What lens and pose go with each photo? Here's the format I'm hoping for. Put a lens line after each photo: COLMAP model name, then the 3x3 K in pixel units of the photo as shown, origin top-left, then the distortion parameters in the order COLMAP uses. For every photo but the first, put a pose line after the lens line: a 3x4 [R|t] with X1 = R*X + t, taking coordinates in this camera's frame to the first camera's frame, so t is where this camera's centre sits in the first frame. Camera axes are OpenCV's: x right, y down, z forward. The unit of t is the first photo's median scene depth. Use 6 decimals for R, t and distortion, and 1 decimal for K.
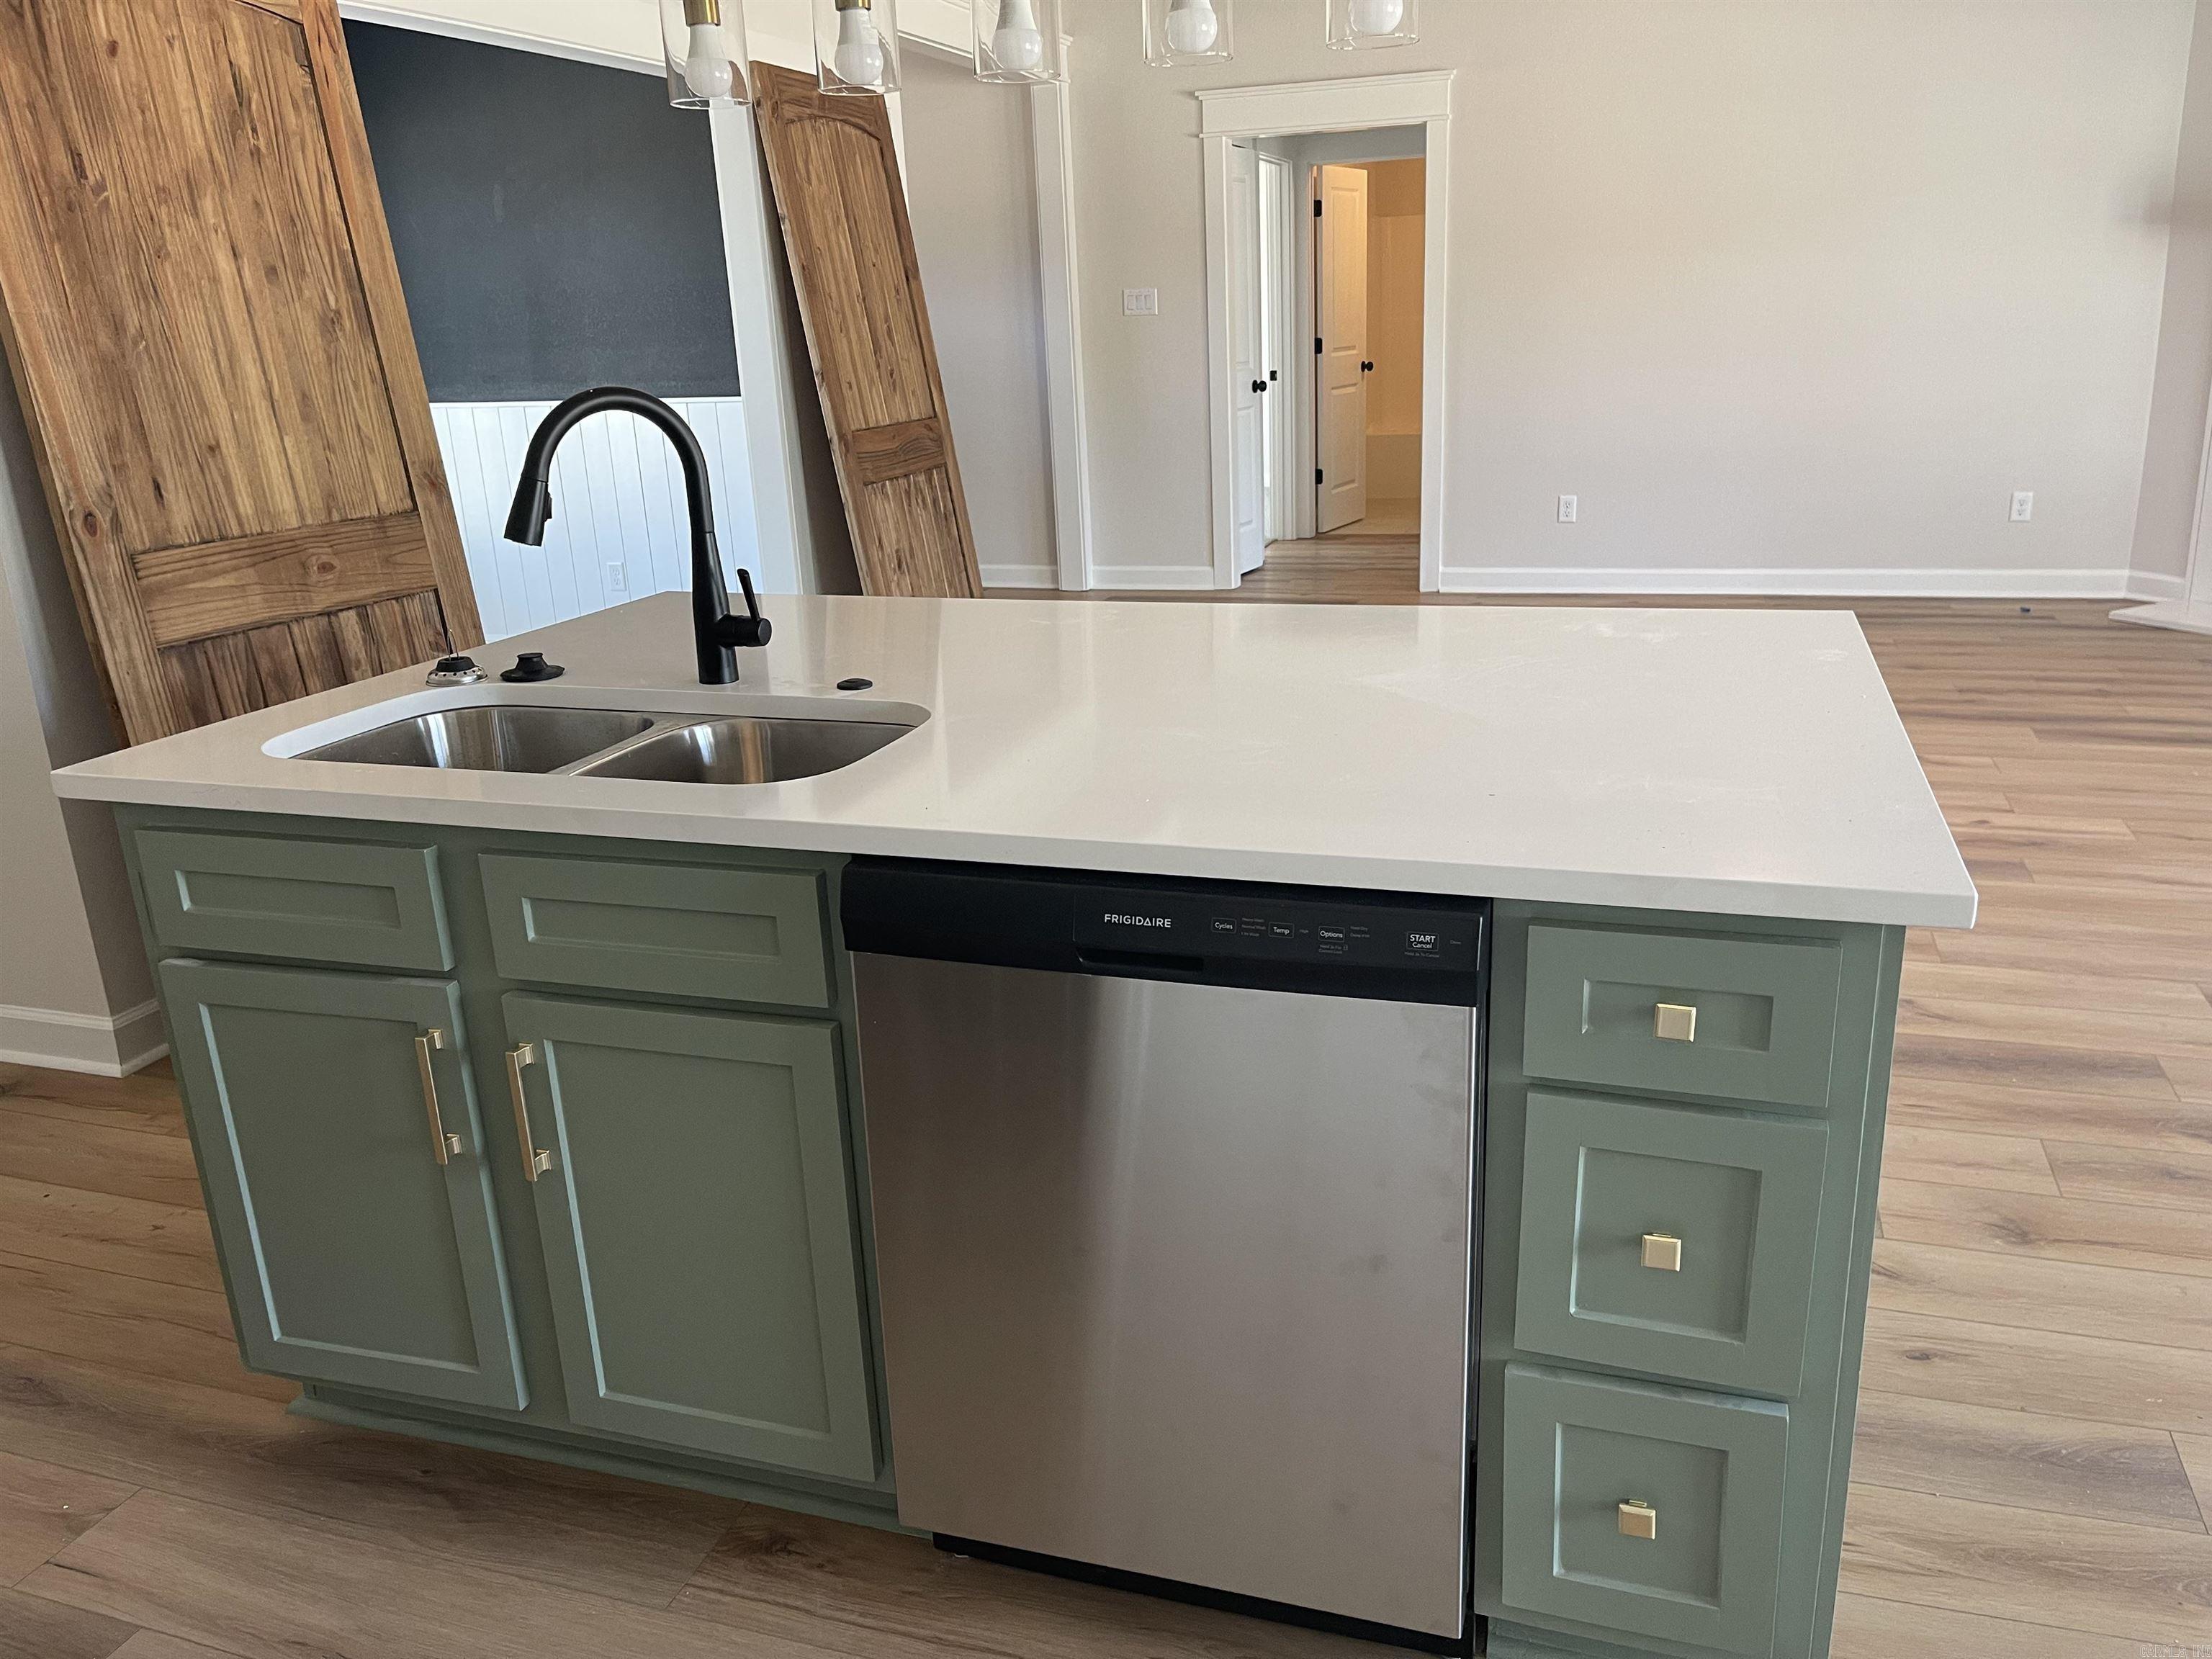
lens RADIAL K [[1664.7, 0, 1110.4], [0, 1664.7, 809.0], [0, 0, 1]] dist [0.019640, -0.018011]
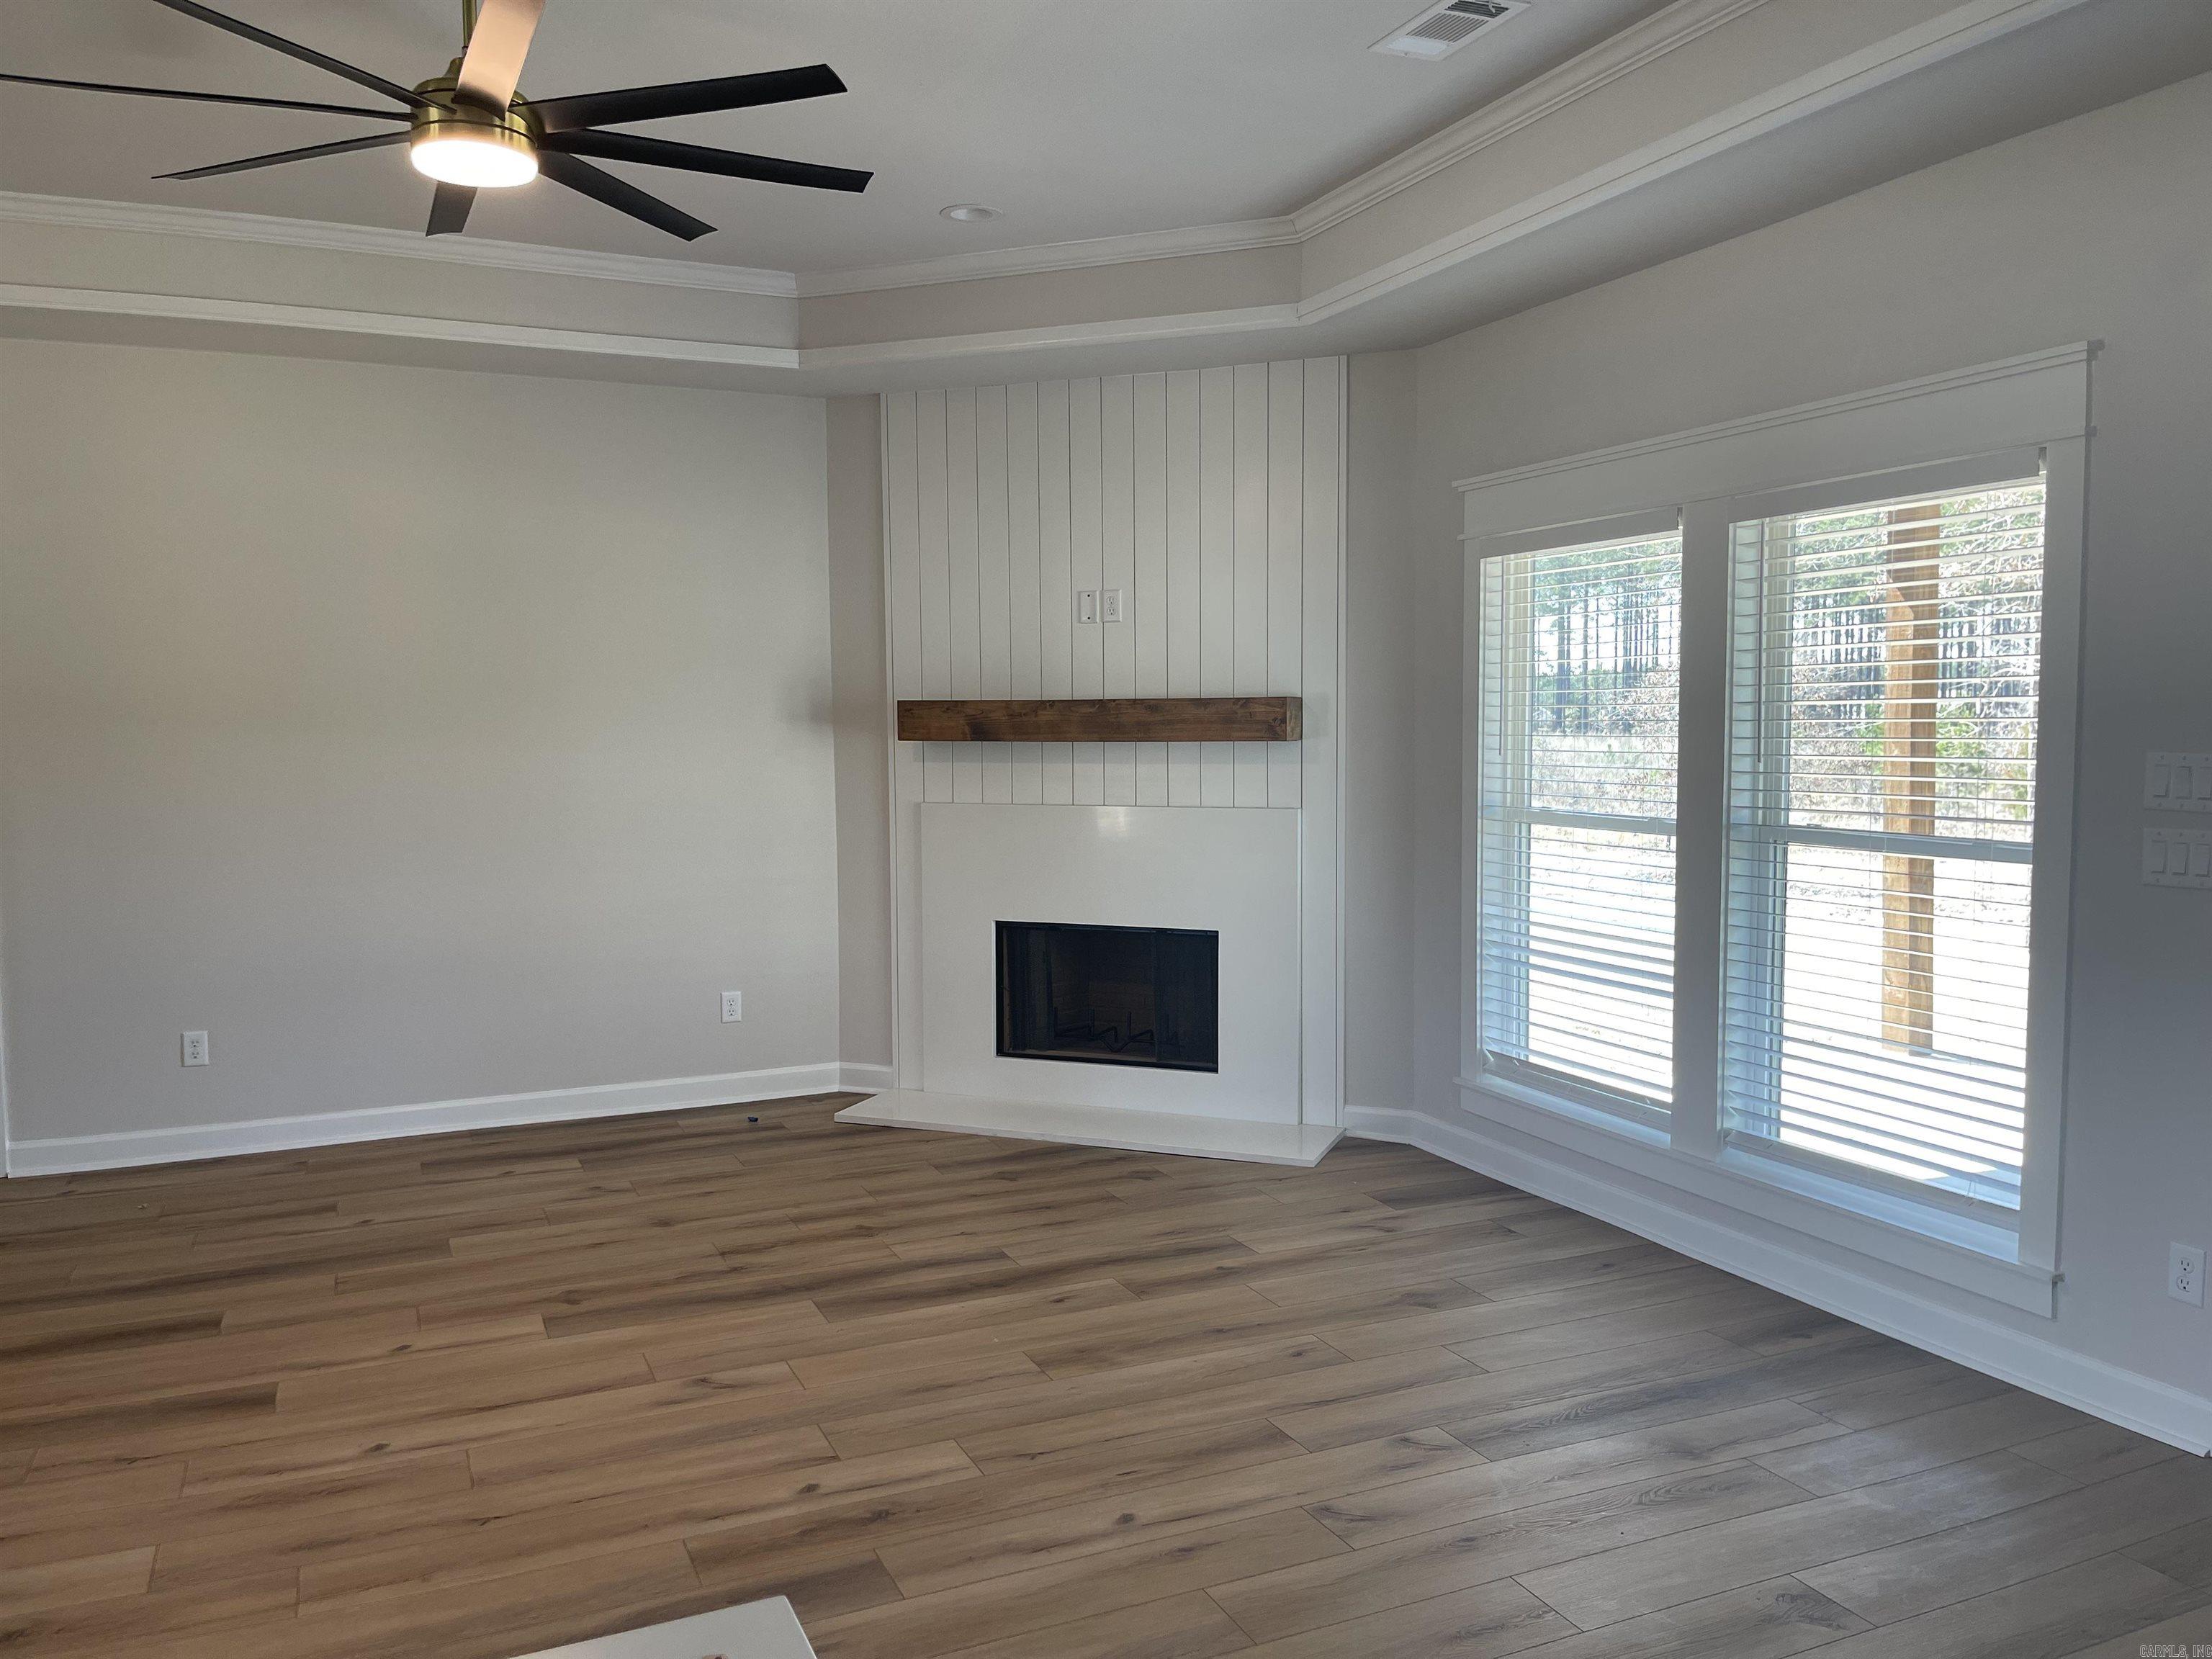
lens RADIAL K [[1664.7, 0, 1090.3], [0, 1664.7, 831.6], [0, 0, 1]] dist [0.019640, -0.018011]
pose [[0.733036, -0.016550, 0.679989, 0.071407], [0.180472, 0.968606, -0.170976, -0.090152], [-0.655811, 0.248050, 0.713009, 0.207907]]
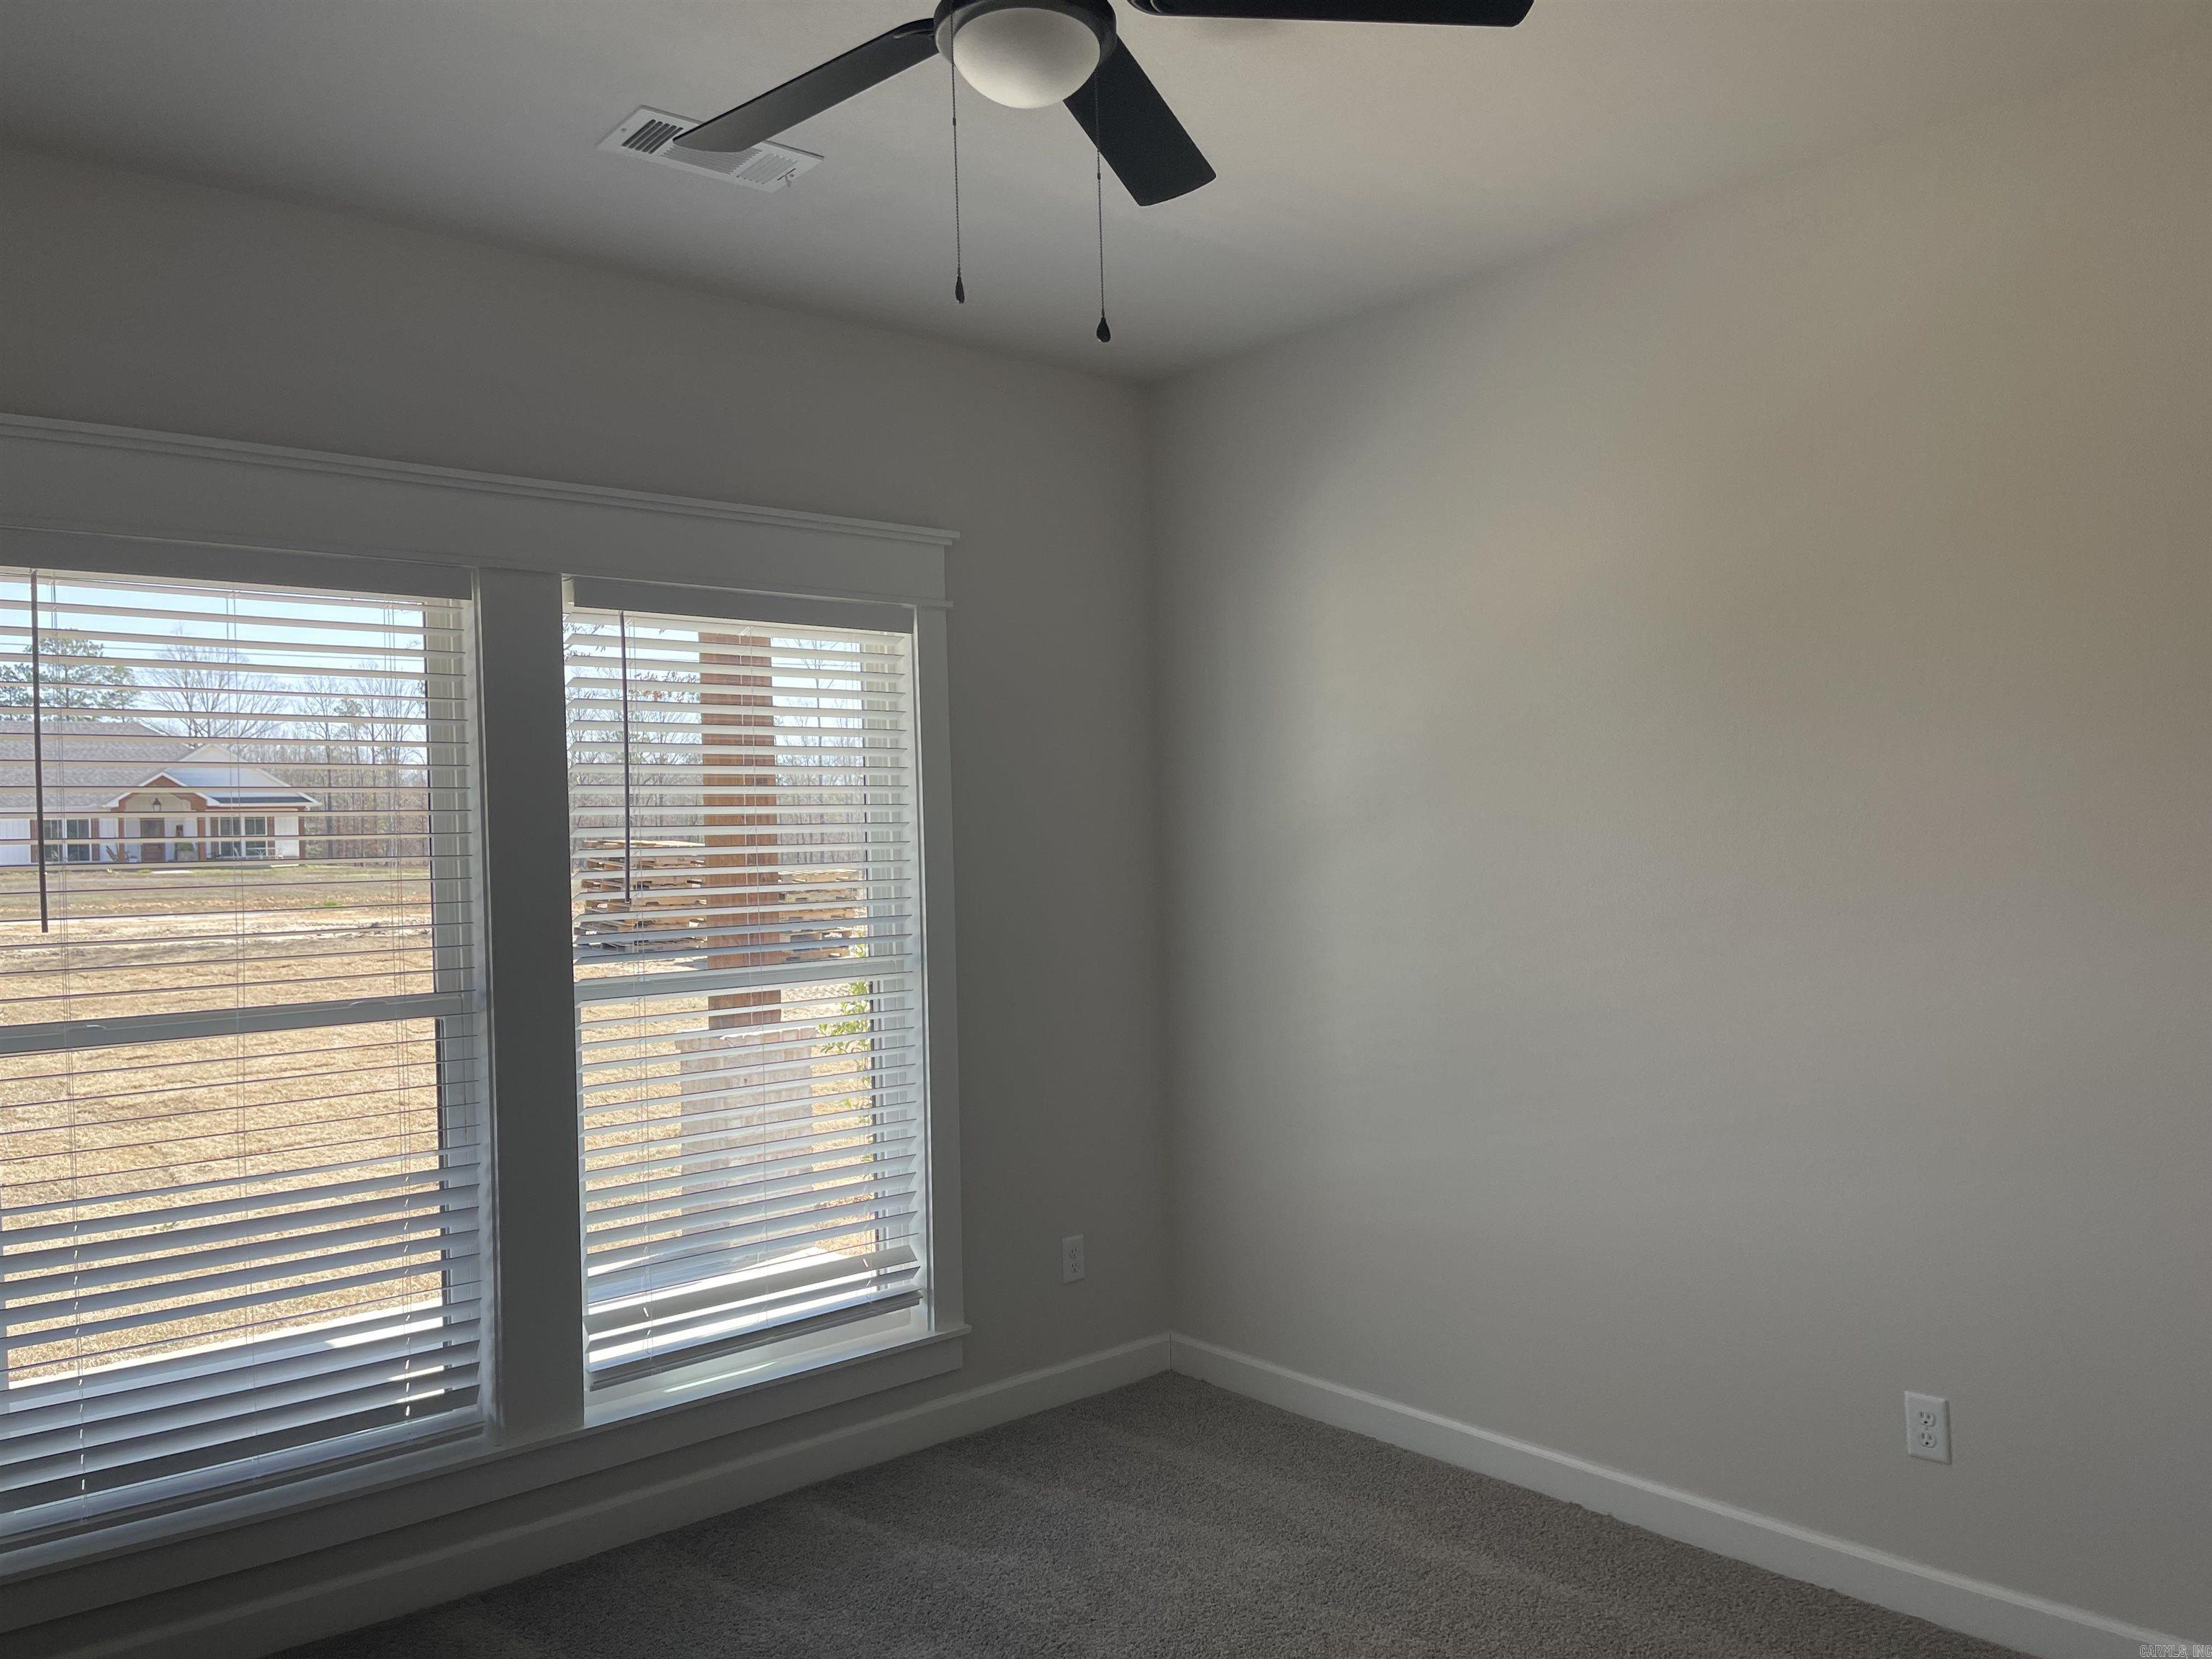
lens RADIAL K [[1664.7, 0, 1106.1], [0, 1664.7, 815.9], [0, 0, 1]] dist [0.019640, -0.018011]
pose [[-0.863766, 0.059162, 0.500408, 0.134393], [0.196462, 0.954033, 0.226325, -0.147223], [-0.464016, 0.293803, -0.835685, 0.387364]]
